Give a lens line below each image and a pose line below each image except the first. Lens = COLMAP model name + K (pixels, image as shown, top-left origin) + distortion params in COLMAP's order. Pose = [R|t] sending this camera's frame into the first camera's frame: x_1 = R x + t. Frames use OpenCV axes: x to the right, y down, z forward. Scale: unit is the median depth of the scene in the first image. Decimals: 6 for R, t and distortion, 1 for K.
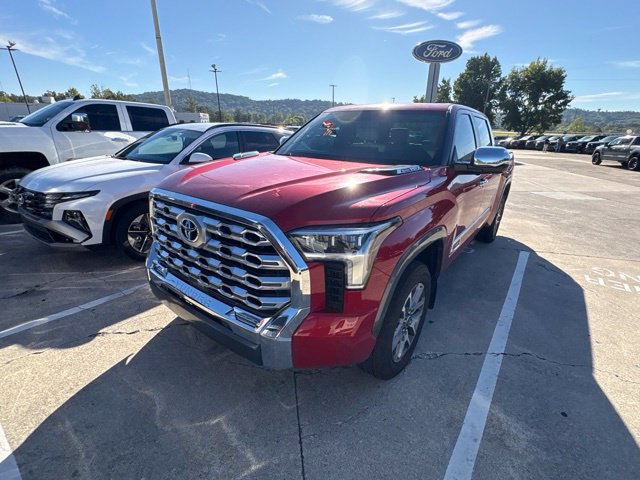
lens RADIAL K [[303.0, 0, 319.6], [0, 303.0, 241.6], [0, 0, 1]] dist [0.002528, -0.001116]
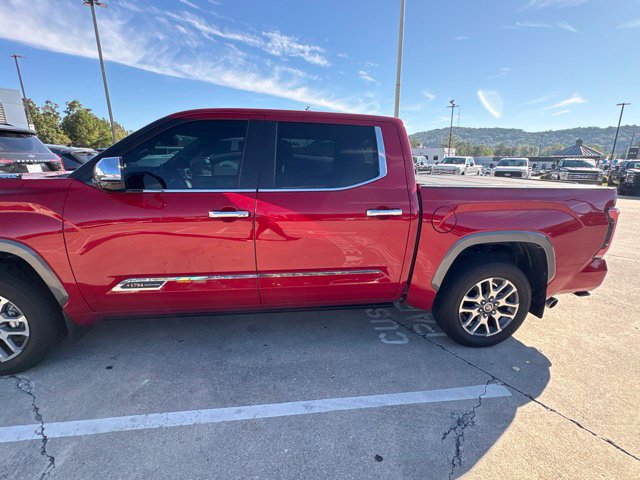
lens RADIAL K [[303.0, 0, 318.8], [0, 303.0, 241.8], [0, 0, 1]] dist [0.002528, -0.001116]
pose [[0.713729, 0.170368, -0.679386, 0.767430], [-0.240509, 0.970603, -0.009271, -0.117805], [0.657834, 0.170015, 0.733723, 0.429031]]
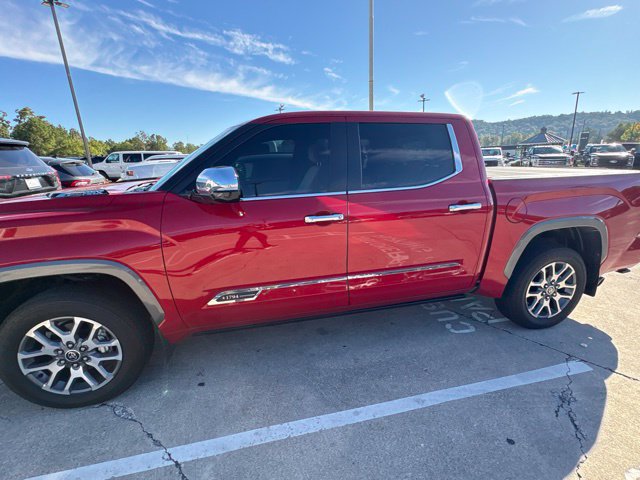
lens RADIAL K [[303.0, 0, 319.6], [0, 303.0, 241.6], [0, 0, 1]] dist [0.002528, -0.001116]
pose [[0.774438, 0.121853, -0.620804, 0.636515], [-0.171016, 0.985065, -0.019987, -0.085373], [0.609097, 0.121646, 0.783711, 0.313117]]
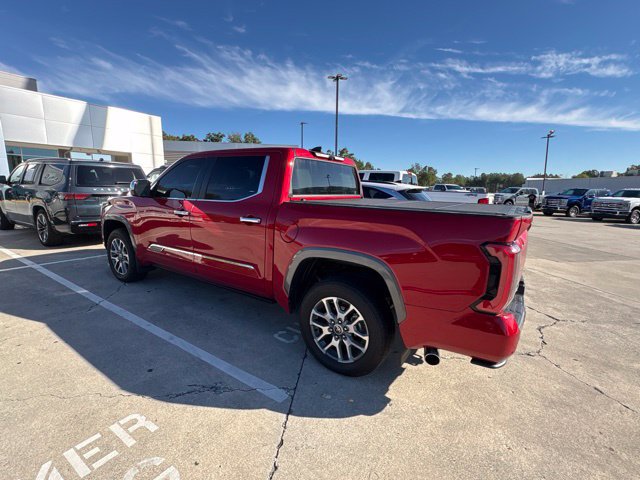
lens RADIAL K [[303.0, 0, 319.9], [0, 303.0, 241.1], [0, 0, 1]] dist [0.002528, -0.001116]
pose [[0.065525, 0.146524, -0.987035, 1.143195], [-0.366304, 0.923633, 0.112795, -0.277129], [0.928185, 0.354164, 0.114194, 0.926279]]
